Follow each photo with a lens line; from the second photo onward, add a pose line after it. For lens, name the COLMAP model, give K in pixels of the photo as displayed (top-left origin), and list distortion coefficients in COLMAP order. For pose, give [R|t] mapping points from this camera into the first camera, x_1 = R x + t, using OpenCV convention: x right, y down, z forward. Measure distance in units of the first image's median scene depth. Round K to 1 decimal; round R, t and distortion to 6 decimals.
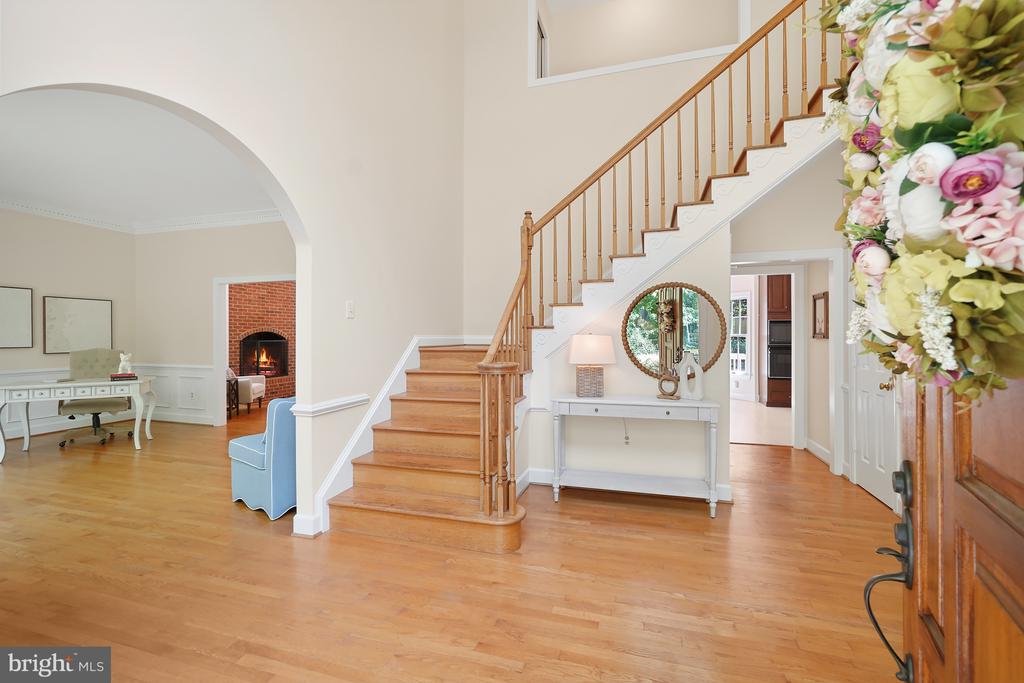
lens RADIAL K [[440.1, 0, 510.9], [0, 440.1, 335.4], [0, 0, 1]] dist [-0.001408, 0.000623]
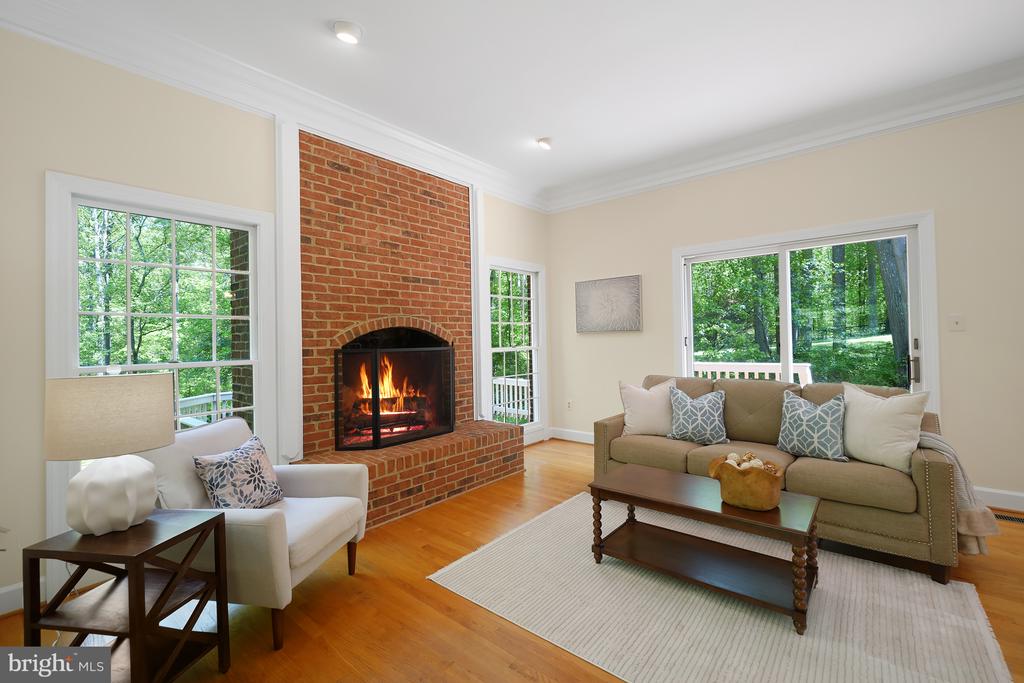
lens RADIAL K [[443.7, 0, 513.1], [0, 443.7, 334.5], [0, 0, 1]] dist [0.001248, 0.000710]
pose [[0.920314, -0.021151, -0.390607, -0.712916], [0.018140, 0.999771, -0.011397, 0.012027], [0.390759, 0.003404, 0.920487, 1.568088]]
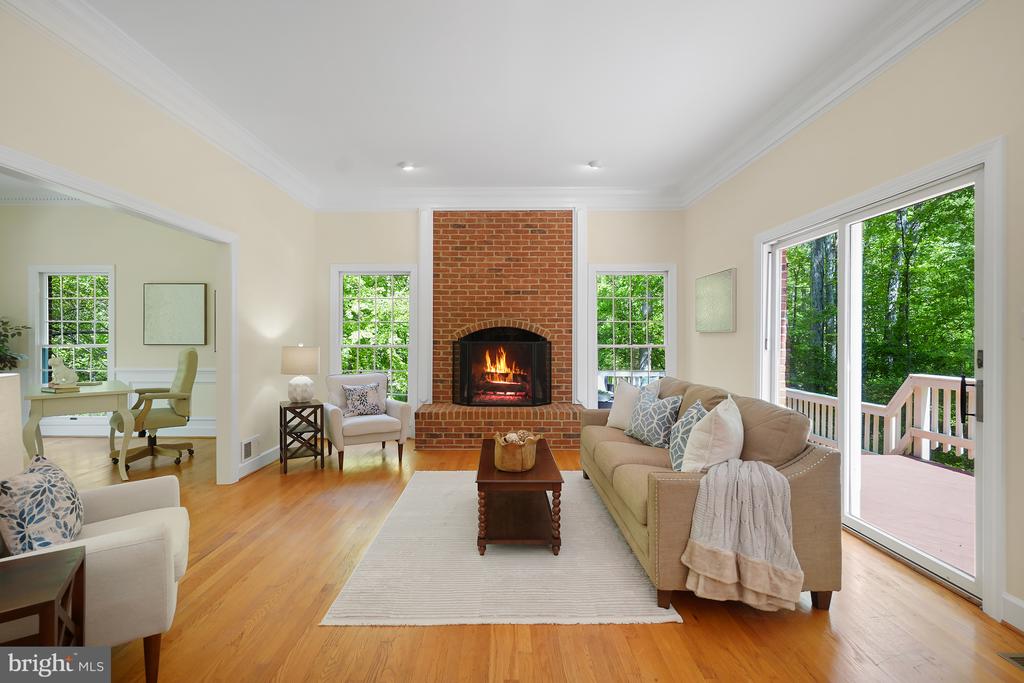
lens RADIAL K [[444.4, 0, 499.0], [0, 444.4, 339.9], [0, 0, 1]] dist [-0.003106, -0.000163]
pose [[0.287209, 0.008485, -0.957830, 0.013745], [-0.003068, 0.999964, 0.007939, 0.009824], [0.957863, 0.000658, 0.287225, 1.965822]]
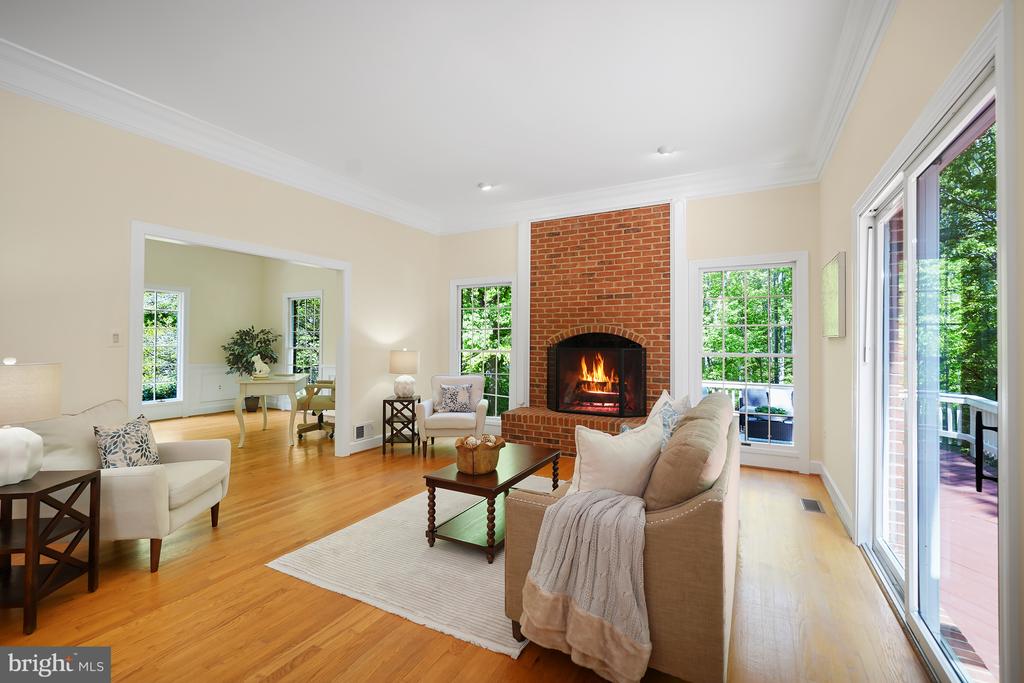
lens RADIAL K [[440.1, 0, 510.9], [0, 440.1, 335.4], [0, 0, 1]] dist [-0.001408, 0.000623]
pose [[-0.197507, -0.013217, -0.980212, 0.043310], [-0.005083, 0.999909, -0.012458, 0.006246], [0.980288, 0.002522, -0.197556, 2.393973]]
